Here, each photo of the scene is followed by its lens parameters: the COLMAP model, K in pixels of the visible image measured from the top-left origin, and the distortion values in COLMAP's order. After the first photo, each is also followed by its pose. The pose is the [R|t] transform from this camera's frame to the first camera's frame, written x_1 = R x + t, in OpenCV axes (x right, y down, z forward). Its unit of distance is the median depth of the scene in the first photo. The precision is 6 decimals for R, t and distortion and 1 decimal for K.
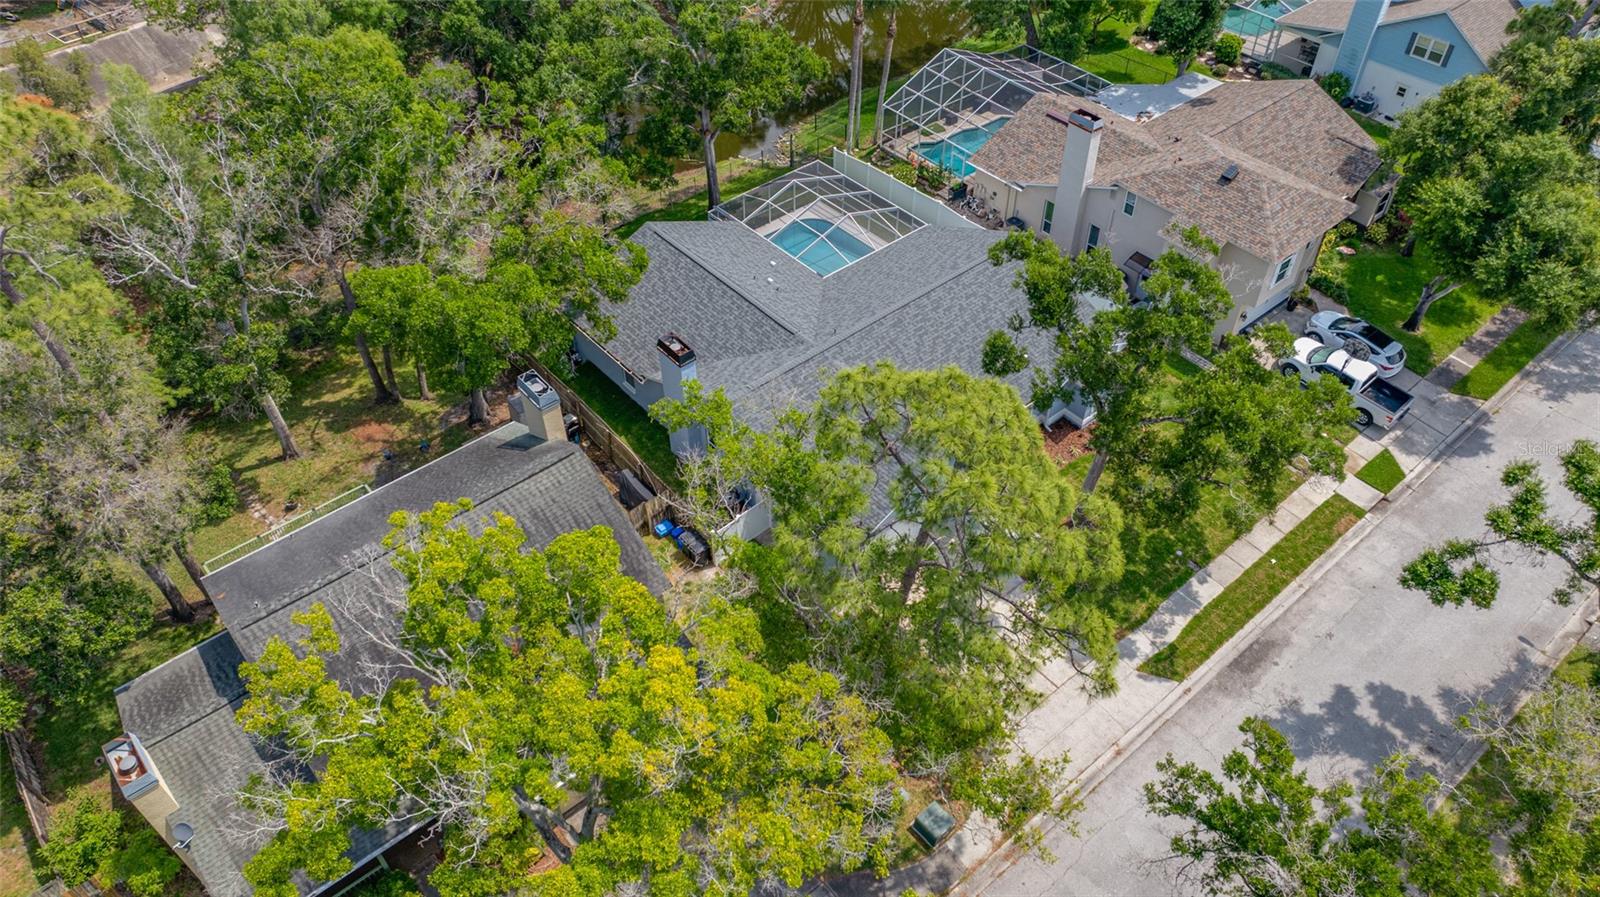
lens RADIAL K [[1117.4, 0, 804.3], [0, 1117.4, 453.1], [0, 0, 1]] dist [-0.017805, 0.008824]
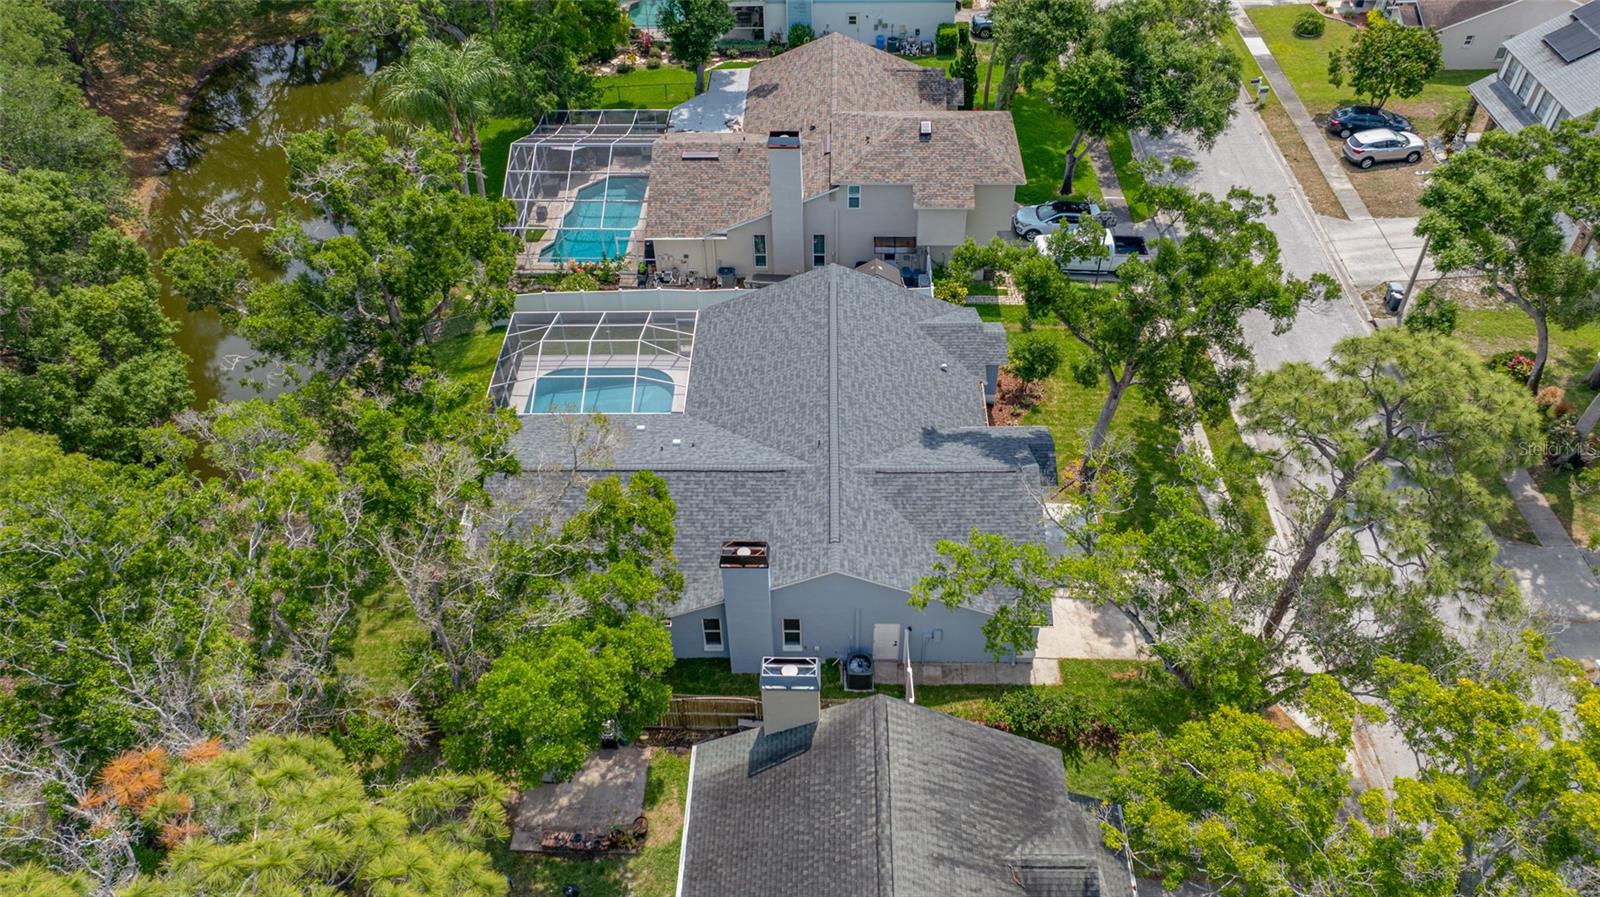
lens RADIAL K [[1180.4, 0, 800.1], [0, 1180.4, 450.5], [0, 0, 1]] dist [-0.009312, -0.000886]
pose [[0.665320, -0.517490, 0.538101, -0.489228], [0.536785, 0.832531, 0.136948, -0.240572], [-0.518855, 0.197731, 0.831680, 0.234030]]
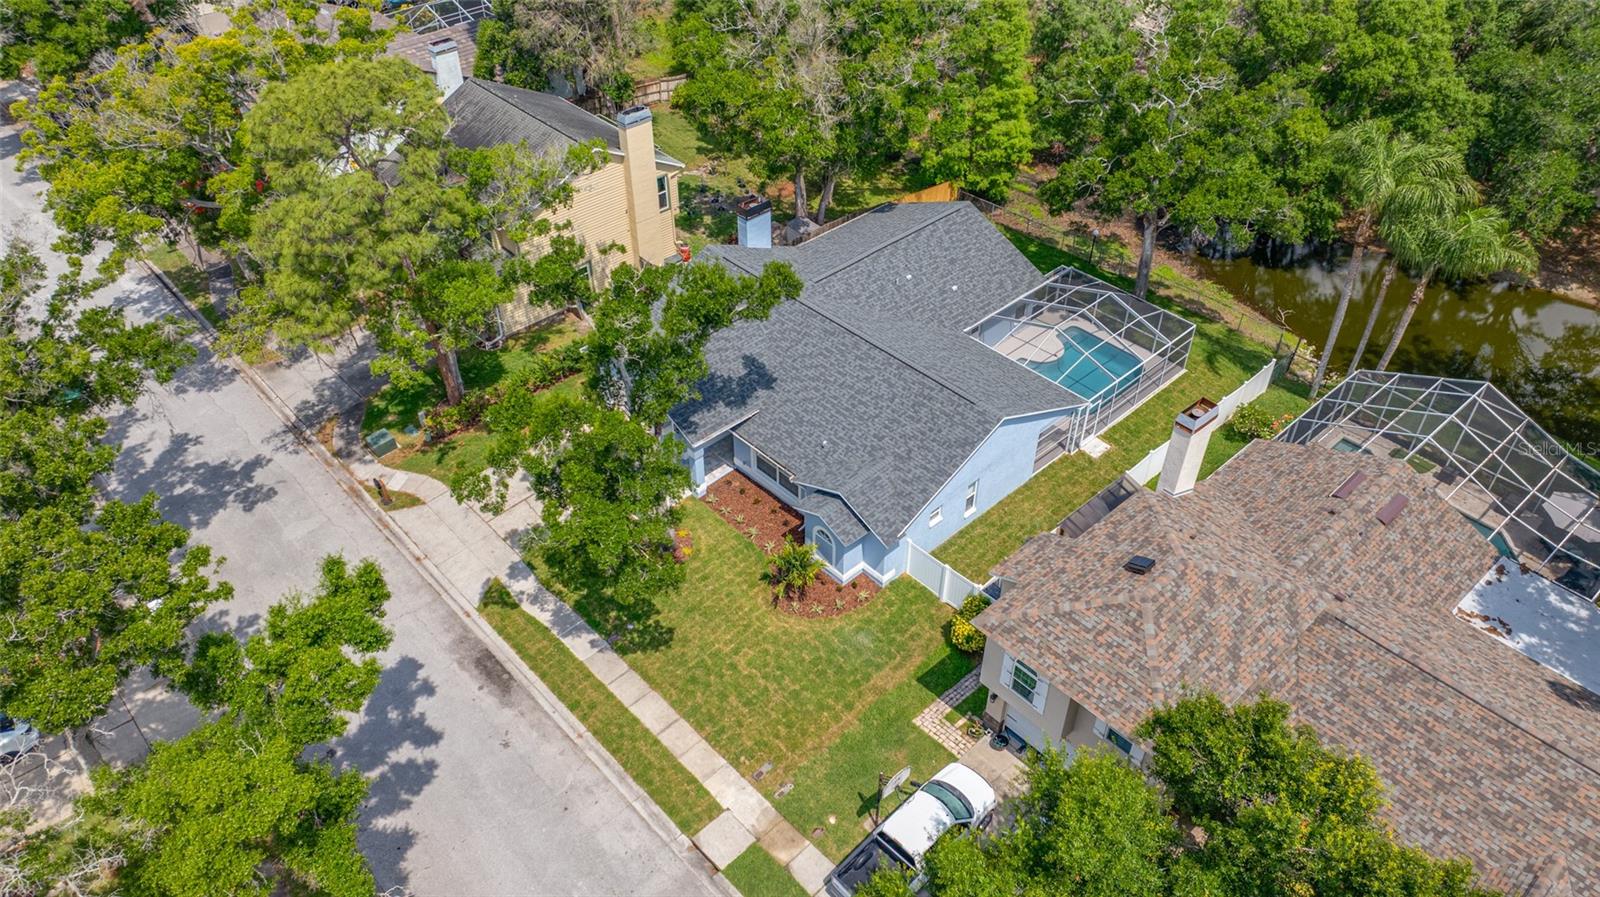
lens RADIAL K [[1117.4, 0, 804.6], [0, 1117.4, 448.3], [0, 0, 1]] dist [-0.017805, 0.008824]
pose [[0.046168, 0.648821, -0.759539, 0.926440], [-0.704947, 0.559878, 0.435415, -0.486473], [0.707756, 0.515332, 0.483233, 0.562084]]
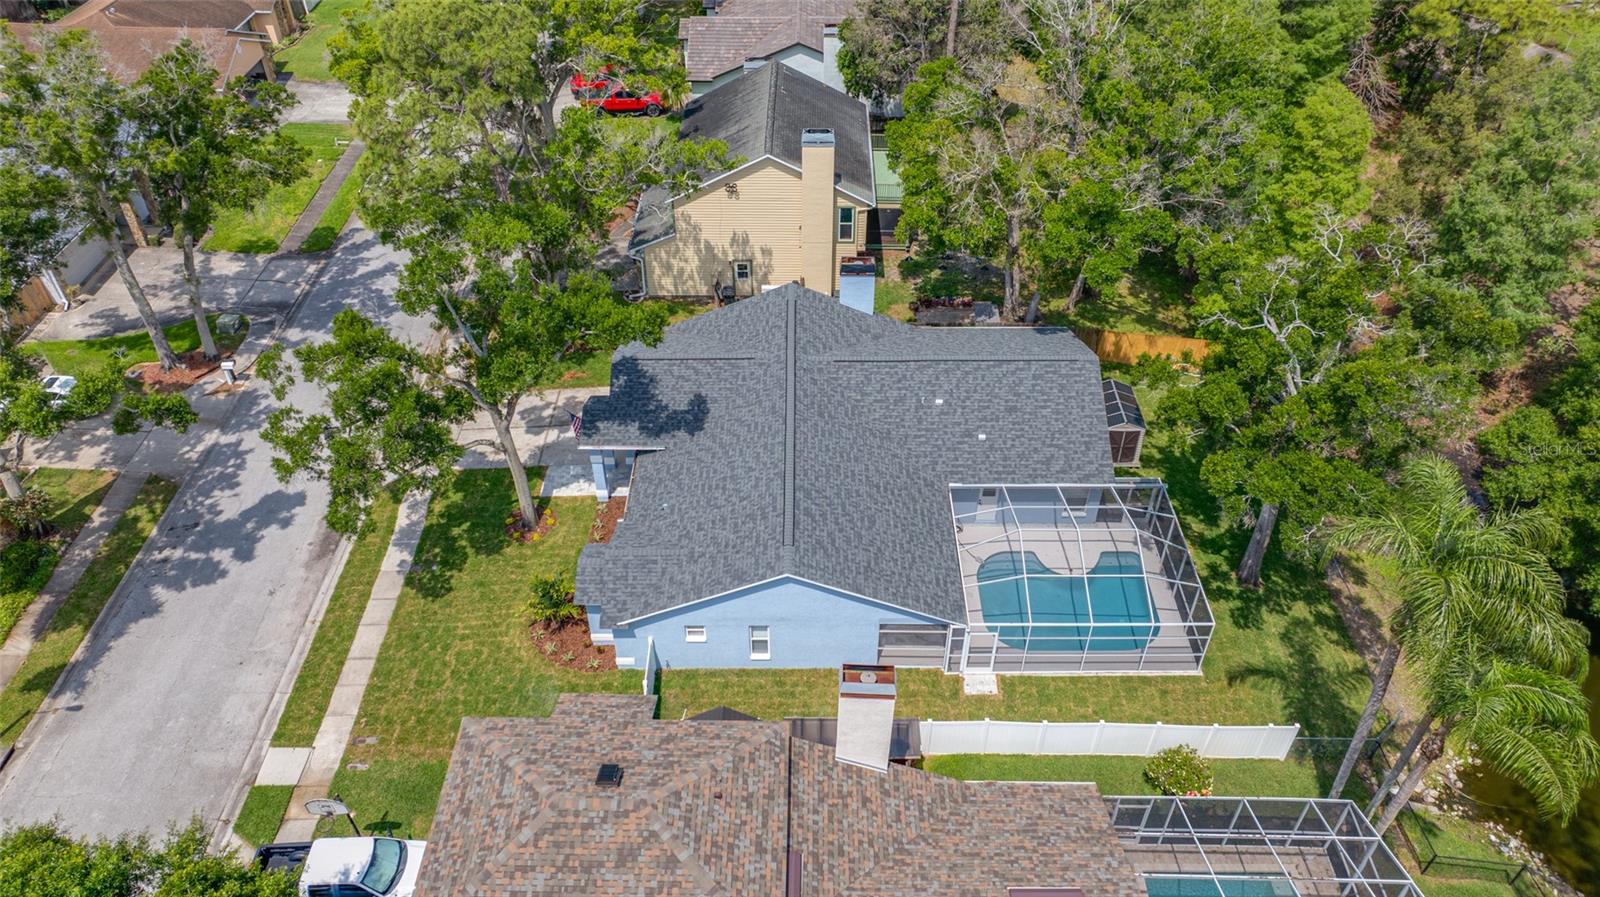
lens RADIAL K [[1117.4, 0, 801.0], [0, 1117.4, 451.4], [0, 0, 1]] dist [-0.017805, 0.008824]
pose [[-0.651268, 0.493974, -0.576055, 0.623380], [-0.533899, 0.241180, 0.810422, -0.875950], [0.539260, 0.835357, 0.106659, 0.957290]]
